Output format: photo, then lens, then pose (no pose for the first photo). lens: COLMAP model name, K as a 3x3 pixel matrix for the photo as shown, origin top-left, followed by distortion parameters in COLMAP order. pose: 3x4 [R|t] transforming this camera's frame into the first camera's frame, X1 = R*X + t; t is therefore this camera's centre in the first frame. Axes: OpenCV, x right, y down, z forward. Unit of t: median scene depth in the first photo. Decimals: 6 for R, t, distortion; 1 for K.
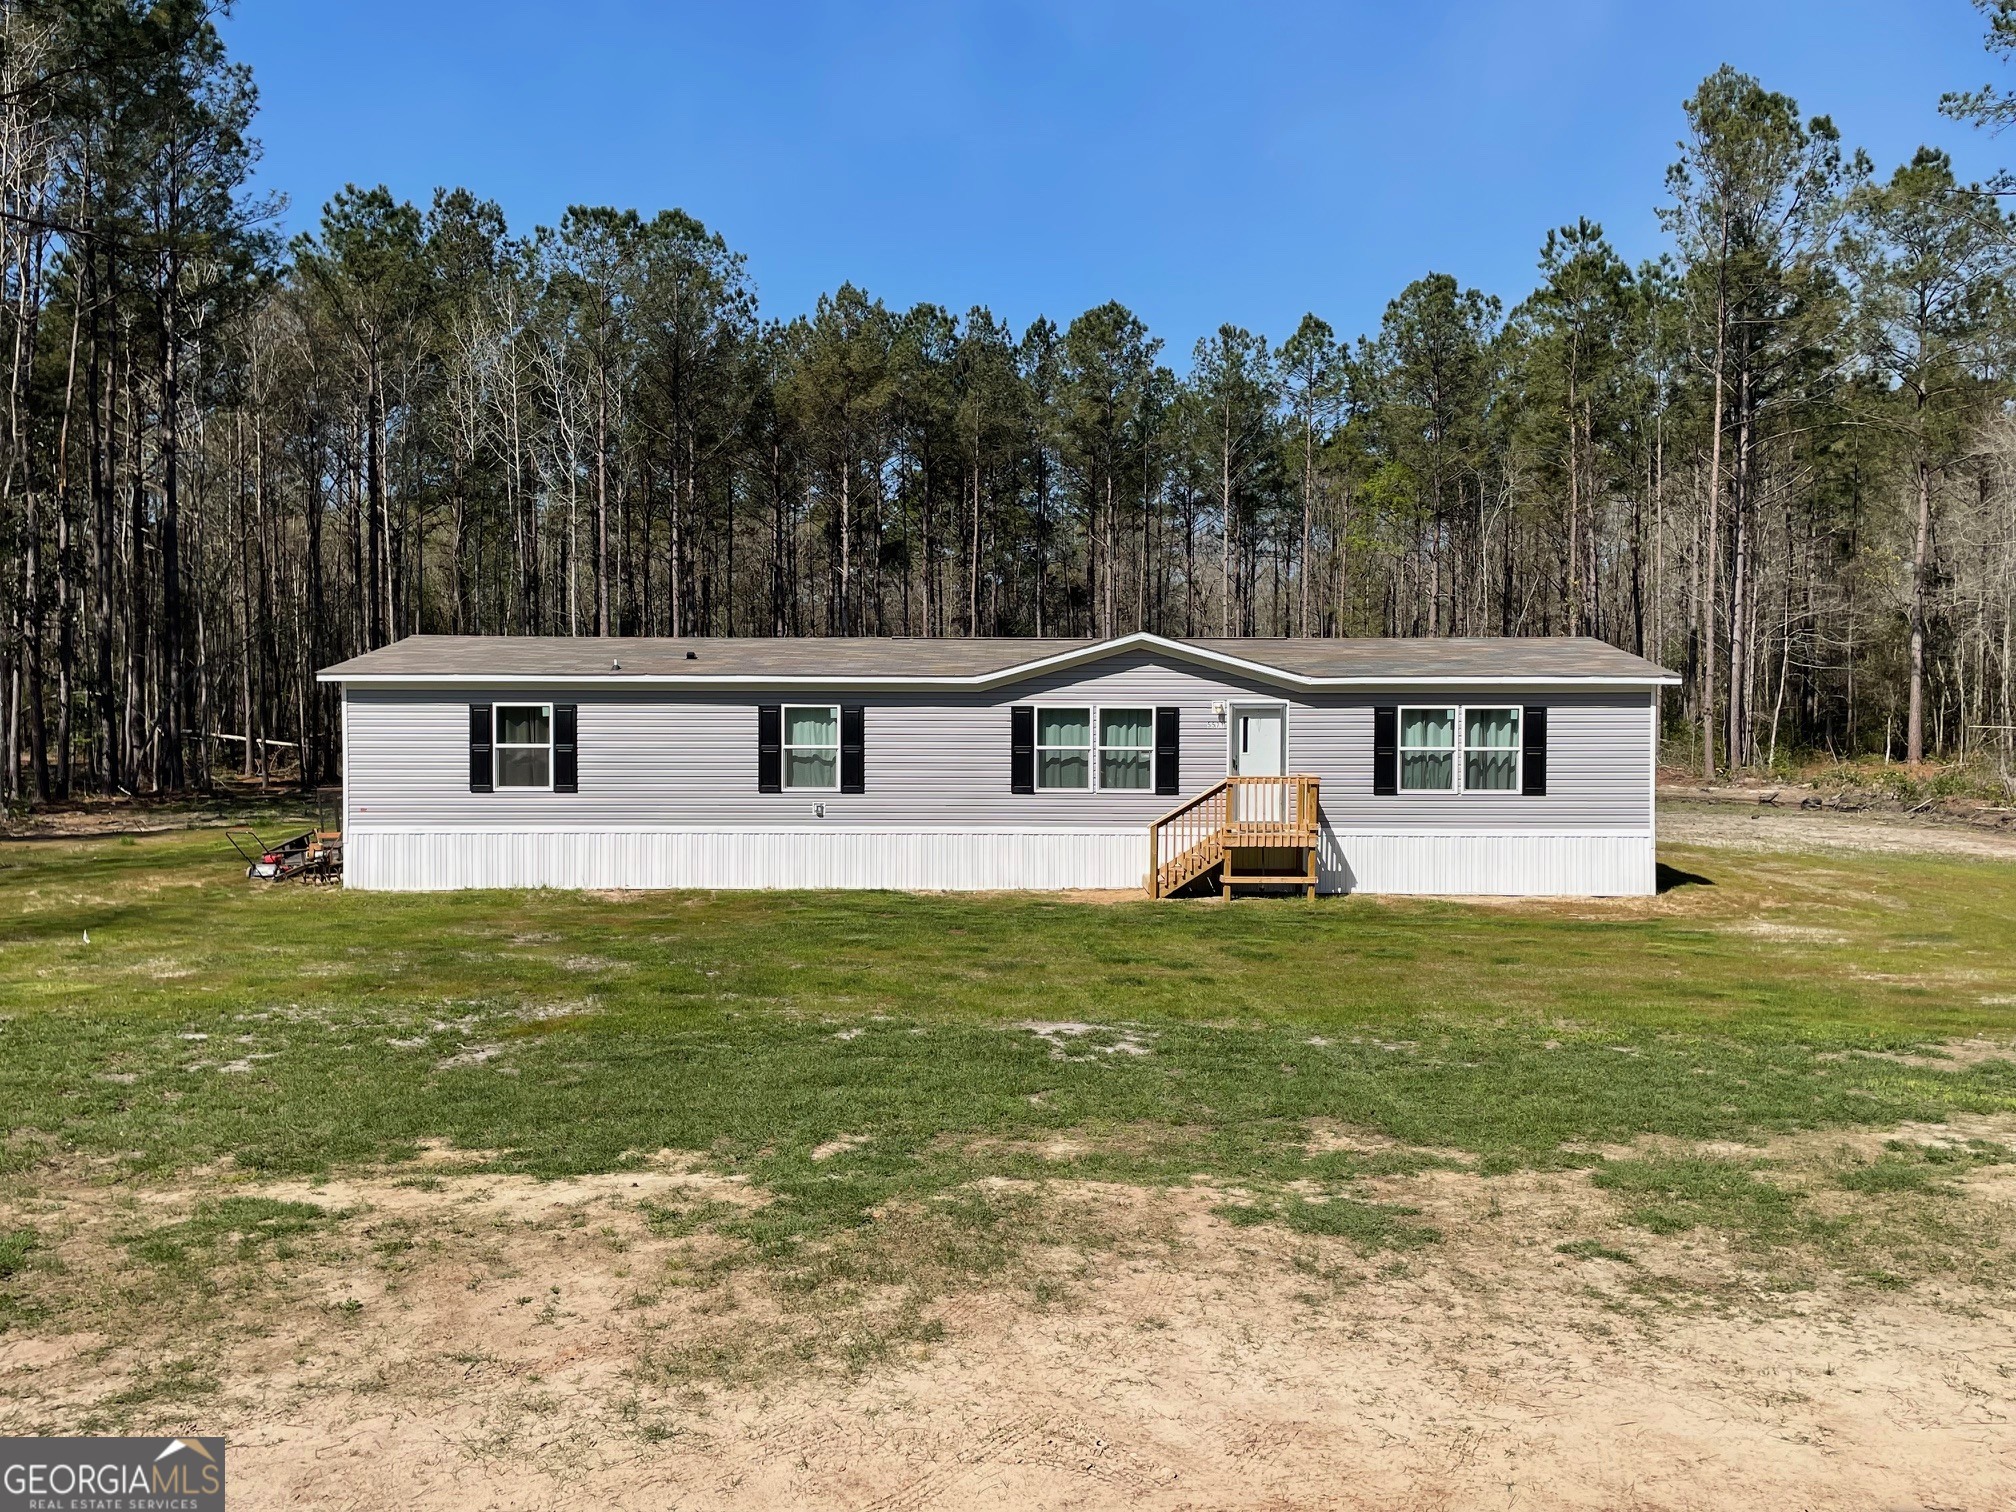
lens RADIAL K [[1774.6, 0, 913.9], [0, 1774.6, 746.8], [0, 0, 1]] dist [0.097882, -0.077731]
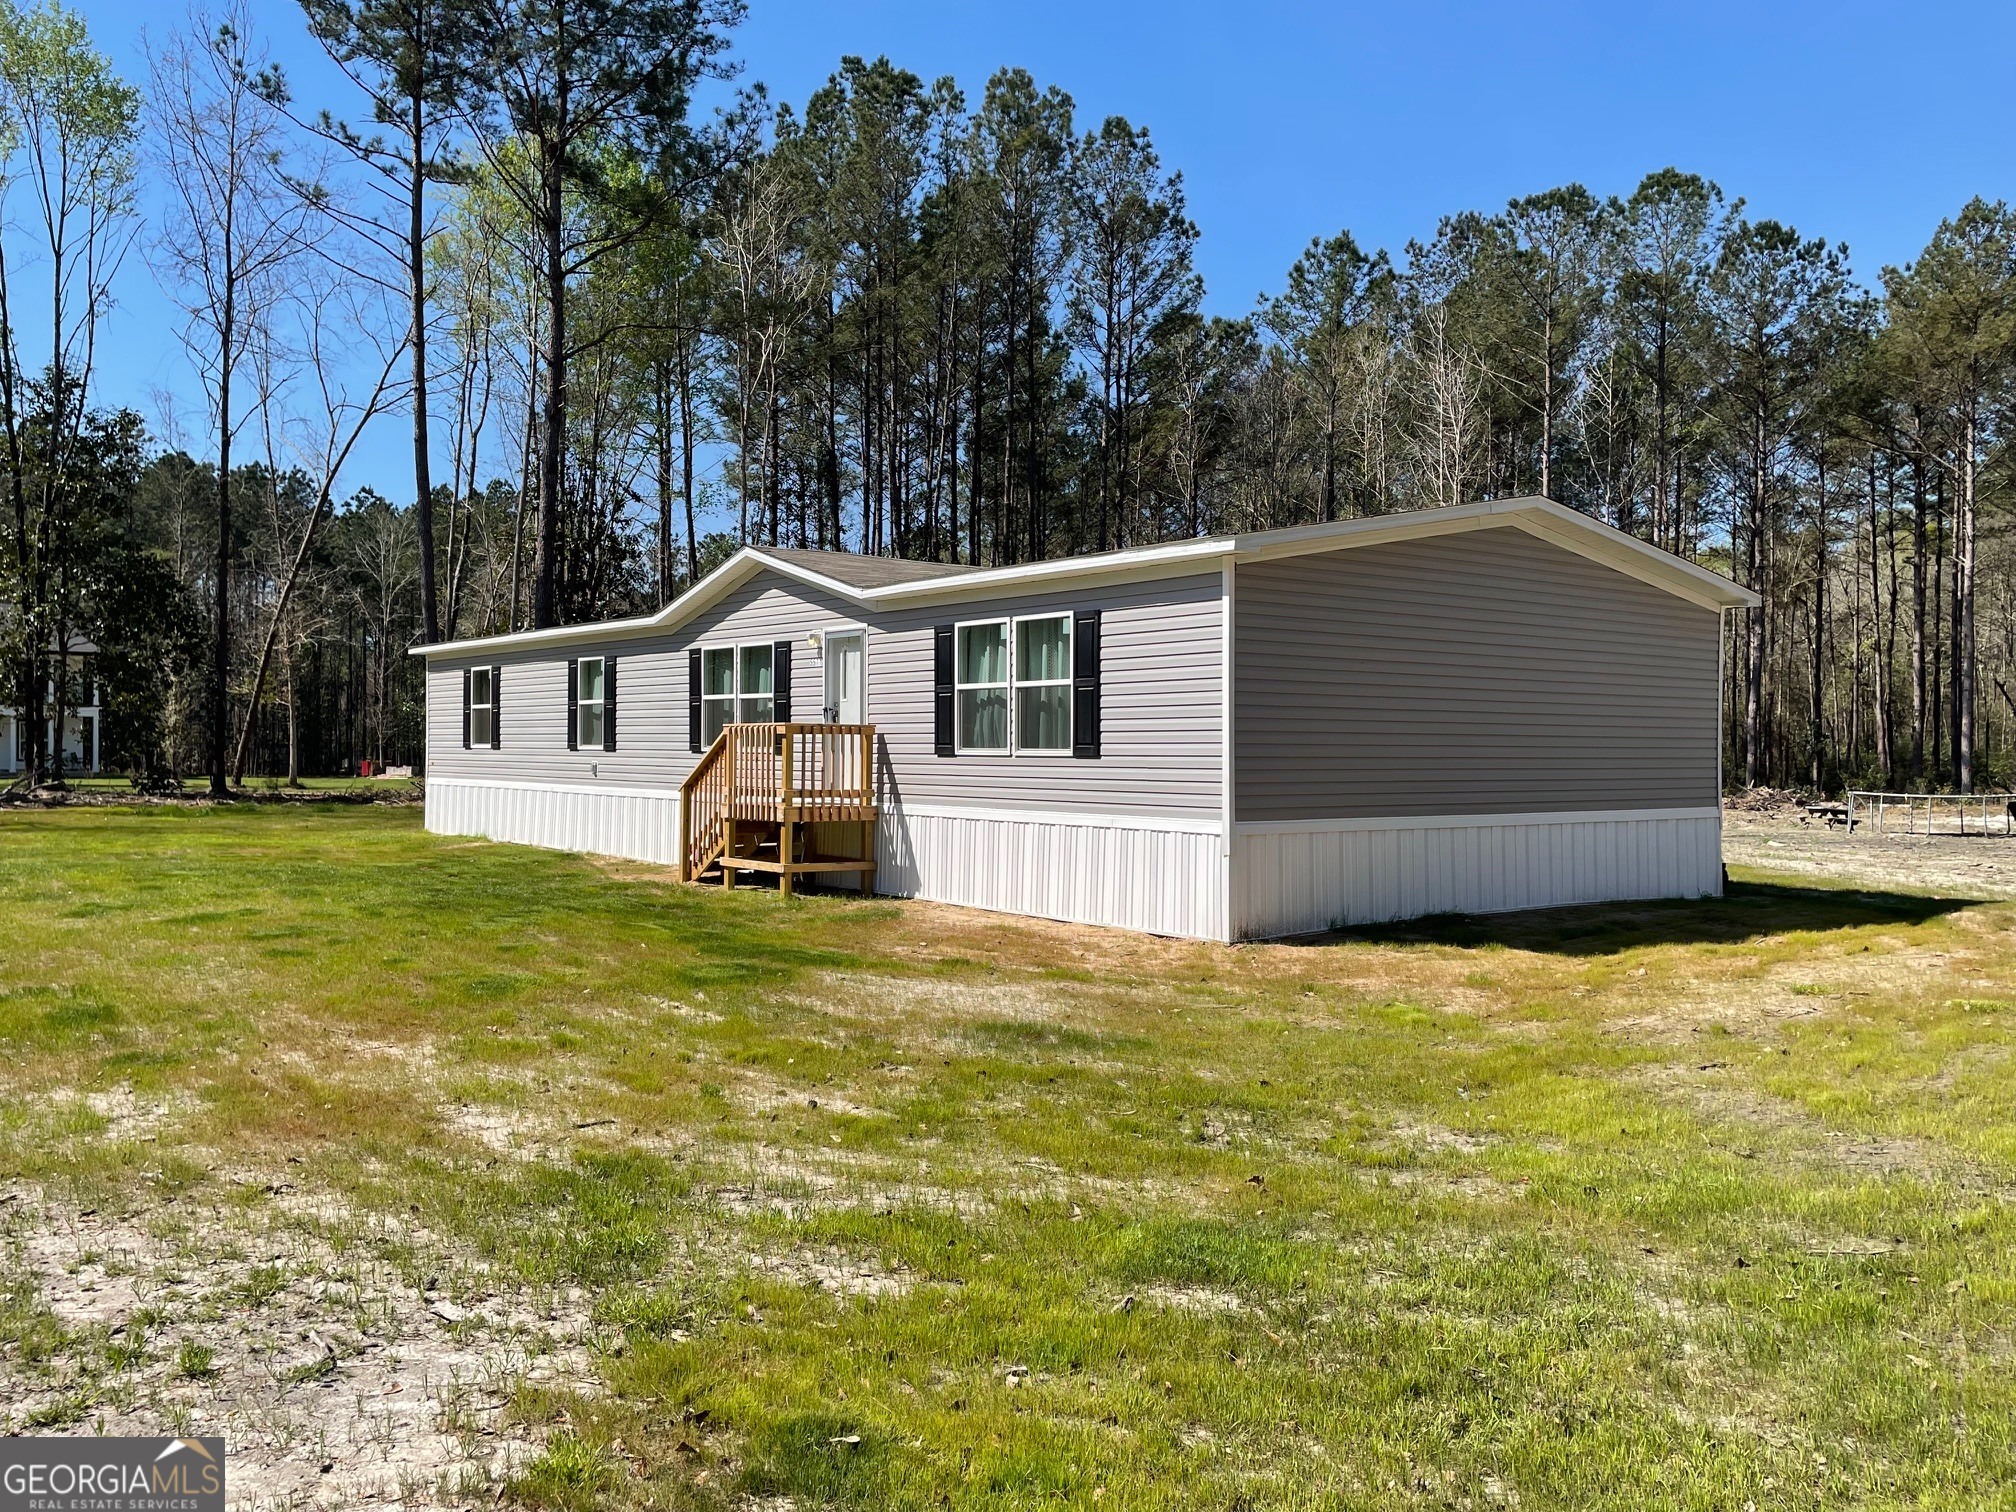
lens RADIAL K [[1543.0, 0, 965.5], [0, 1543.0, 763.2], [0, 0, 1]] dist [0.108308, -0.104404]
pose [[0.643806, 0.012295, -0.765090, 0.708186], [-0.024159, 0.999699, -0.004264, 0.031493], [0.764807, 0.021229, 0.643909, 0.623427]]
